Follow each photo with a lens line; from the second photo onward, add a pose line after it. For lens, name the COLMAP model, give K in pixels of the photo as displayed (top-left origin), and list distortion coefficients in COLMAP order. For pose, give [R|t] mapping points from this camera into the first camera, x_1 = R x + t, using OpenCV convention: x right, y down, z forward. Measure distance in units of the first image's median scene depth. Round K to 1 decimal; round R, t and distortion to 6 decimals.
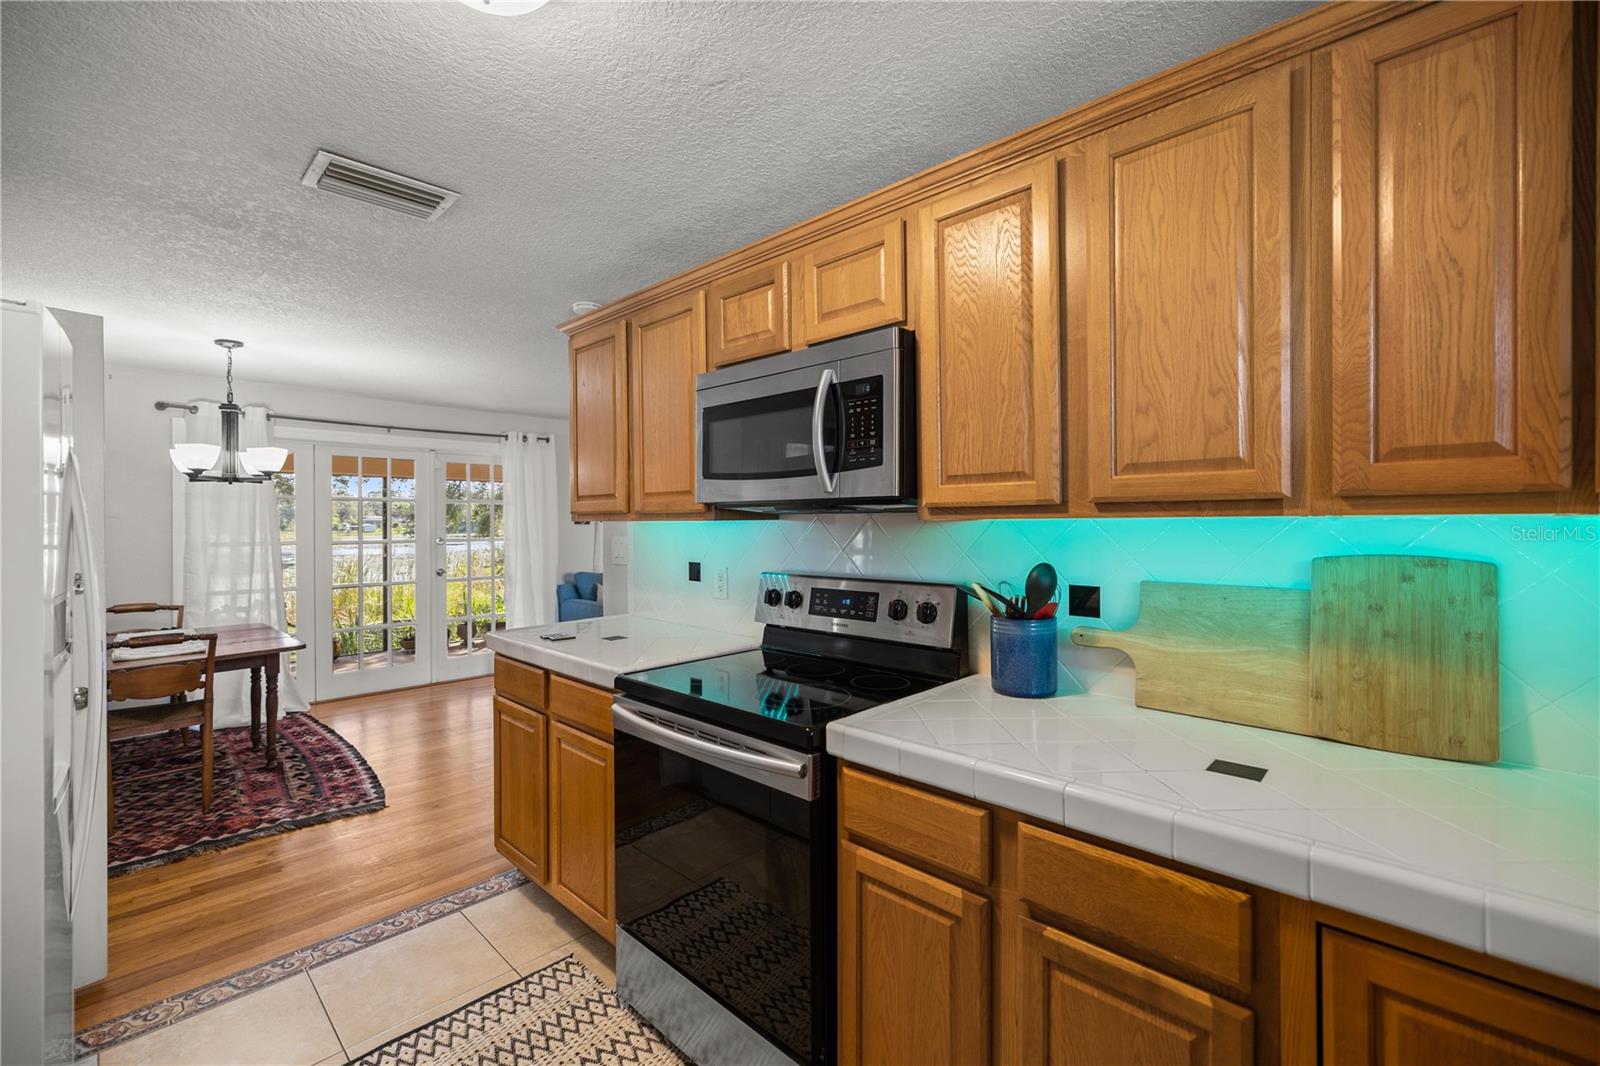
lens RADIAL K [[683.9, 0, 808.1], [0, 683.9, 517.6], [0, 0, 1]] dist [-0.000856, 0.000126]
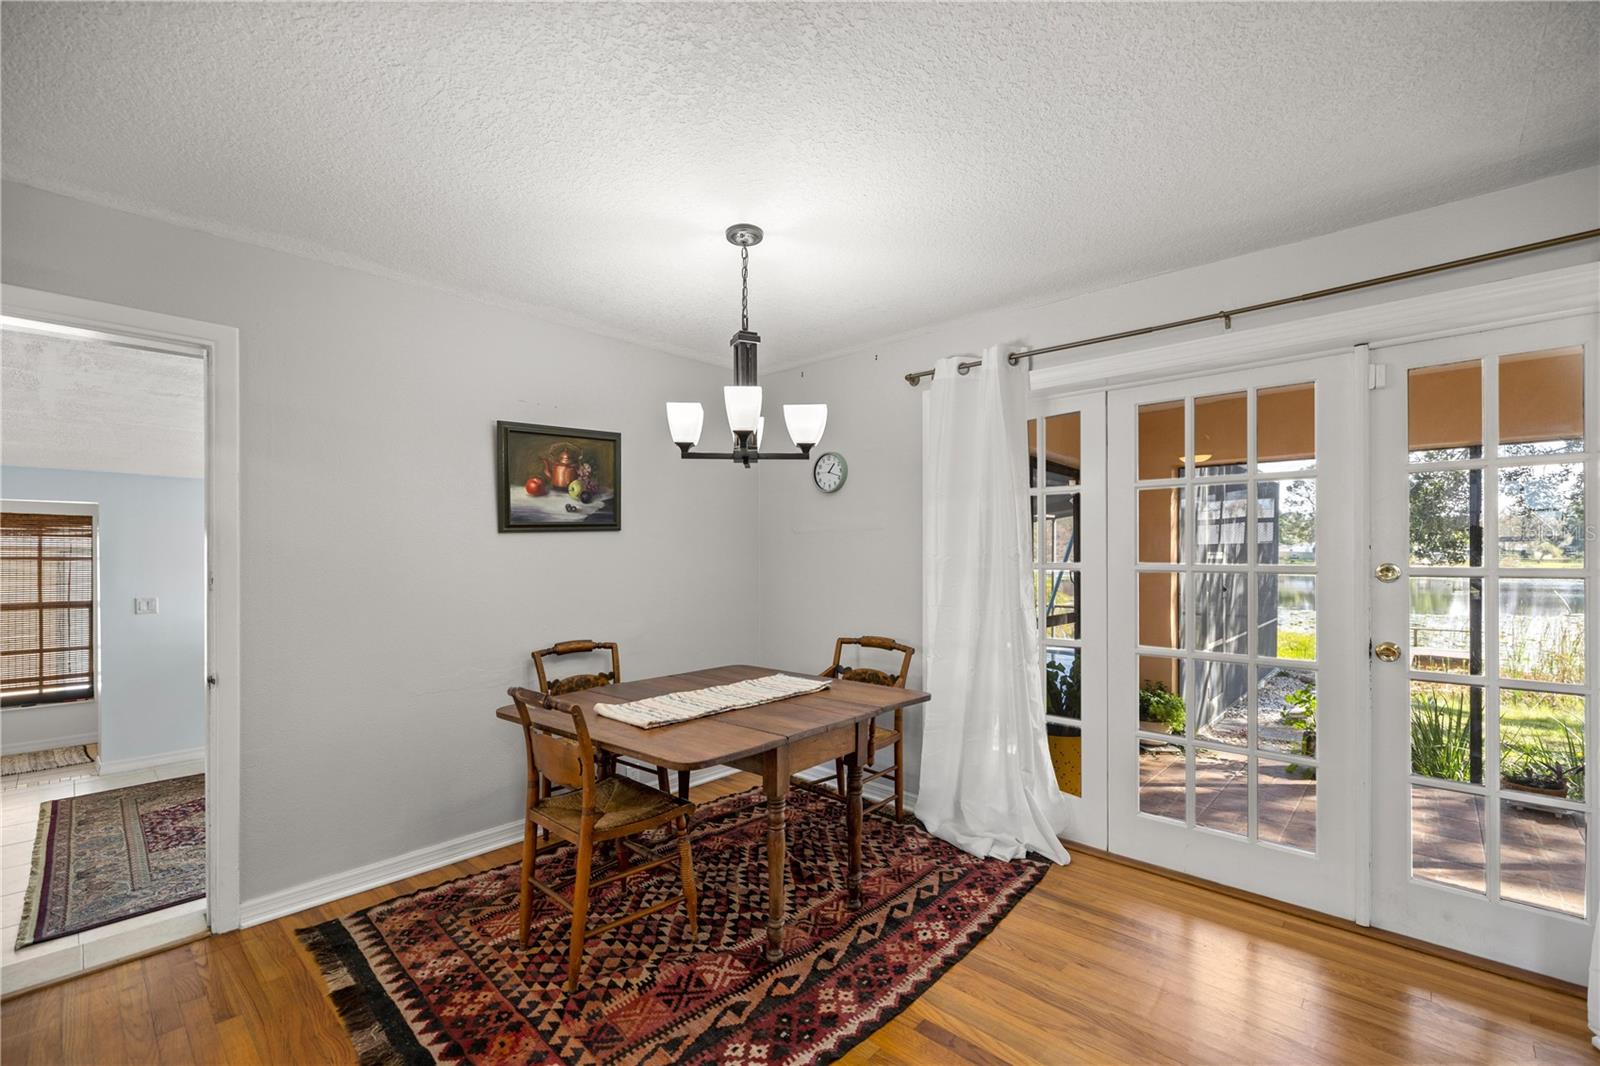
lens RADIAL K [[679.0, 0, 791.6], [0, 679.0, 555.6], [0, 0, 1]] dist [-0.000088, 0.000133]
pose [[0.005005, 0.004530, -0.999977, -0.240201], [0.004667, 0.999979, 0.004554, 0.033900], [0.999977, -0.004690, 0.004984, 1.060439]]
